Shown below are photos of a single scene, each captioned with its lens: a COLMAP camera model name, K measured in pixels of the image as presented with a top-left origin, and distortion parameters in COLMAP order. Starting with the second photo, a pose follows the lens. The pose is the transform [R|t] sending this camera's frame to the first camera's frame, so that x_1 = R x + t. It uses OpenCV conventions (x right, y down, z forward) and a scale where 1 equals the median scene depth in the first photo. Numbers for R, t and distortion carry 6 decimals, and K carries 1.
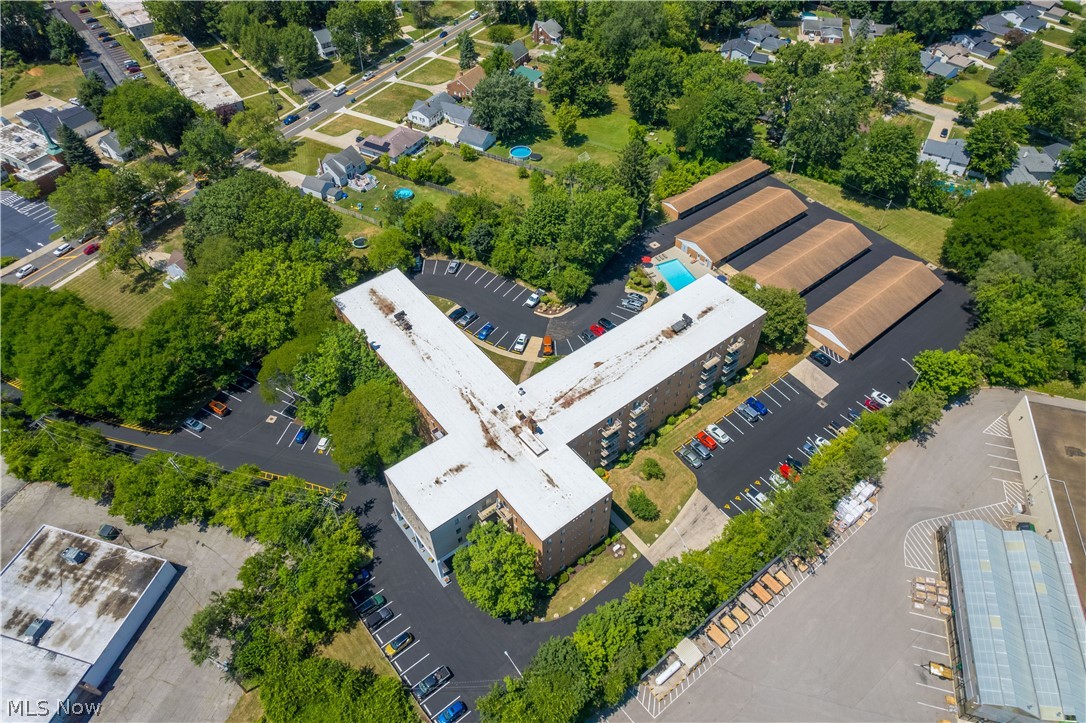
lens RADIAL K [[691.0, 0, 541.8], [0, 691.0, 369.9], [0, 0, 1]] dist [-0.075153, 0.064713]
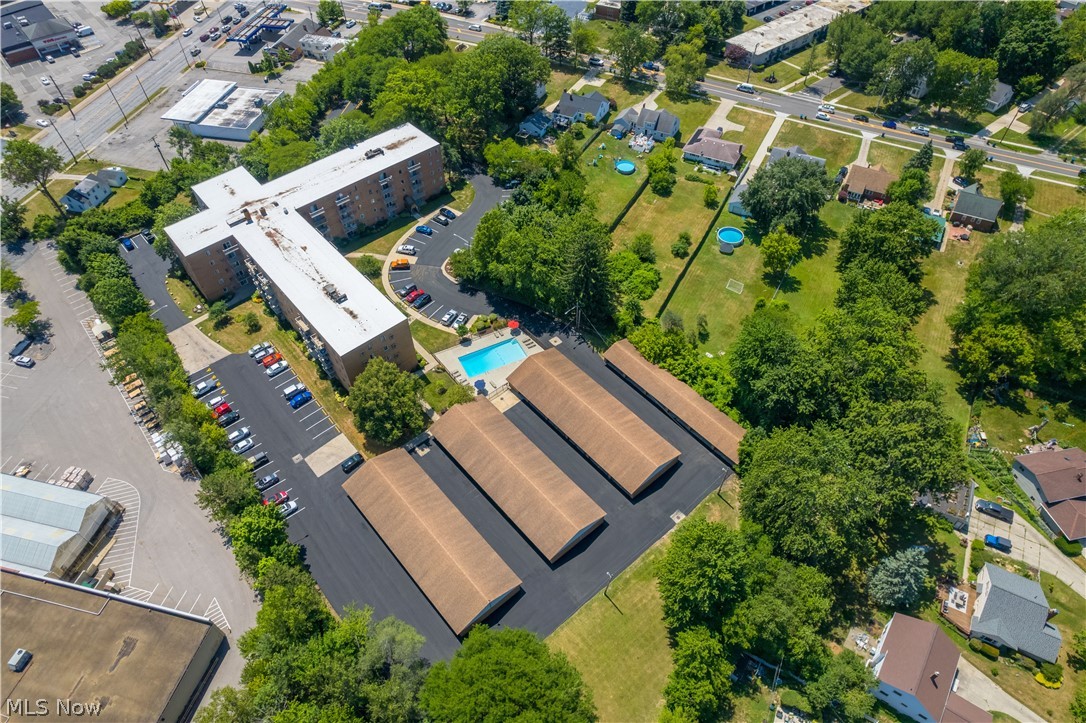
lens RADIAL K [[691.0, 0, 541.8], [0, 691.0, 369.9], [0, 0, 1]] dist [-0.075153, 0.064713]
pose [[0.040247, 0.764231, -0.643685, 0.992315], [-0.714892, 0.472094, 0.515806, -0.792624], [0.698075, 0.439406, 0.565343, 0.656148]]
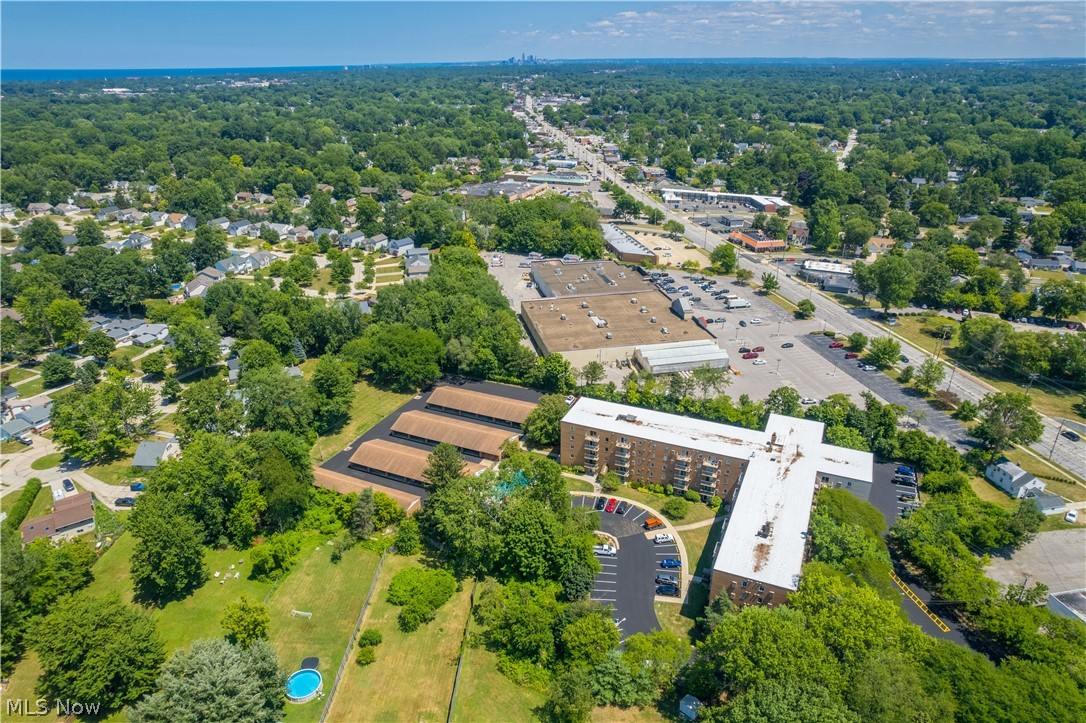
lens RADIAL K [[691.0, 0, 541.8], [0, 691.0, 369.9], [0, 0, 1]] dist [-0.075153, 0.064713]
pose [[-0.461515, -0.355030, 0.812993, -0.811028], [0.658986, 0.476335, 0.582102, -1.029257], [-0.593921, 0.804400, 0.014124, 0.987399]]
